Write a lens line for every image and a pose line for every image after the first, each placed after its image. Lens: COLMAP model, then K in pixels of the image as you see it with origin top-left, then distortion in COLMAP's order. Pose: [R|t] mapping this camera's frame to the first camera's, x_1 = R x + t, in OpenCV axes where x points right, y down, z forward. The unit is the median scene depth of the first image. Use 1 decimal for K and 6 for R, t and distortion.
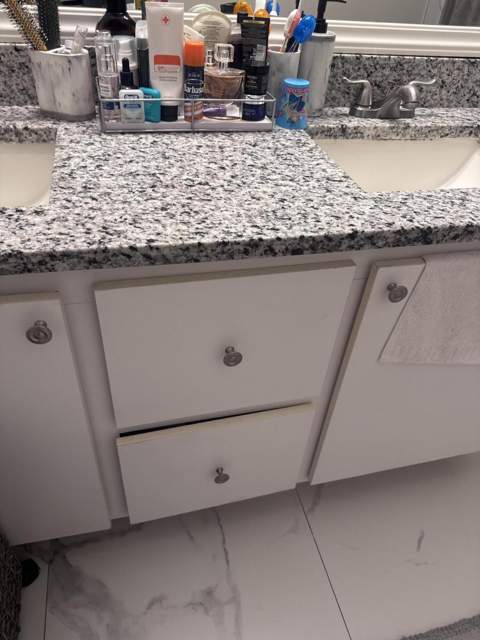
lens RADIAL K [[461.0, 0, 239.2], [0, 461.0, 320.6], [0, 0, 1]] dist [0.030373, -0.029240]
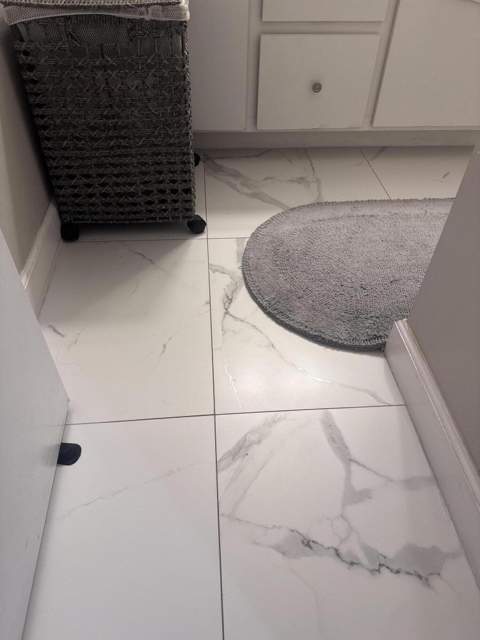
lens RADIAL K [[461.0, 0, 240.9], [0, 461.0, 319.5], [0, 0, 1]] dist [0.030373, -0.029240]
pose [[0.985646, 0.083511, -0.146723, 0.003709], [-0.077651, 0.995954, 0.045233, 1.034664], [0.149907, -0.033190, 0.988143, -0.641887]]
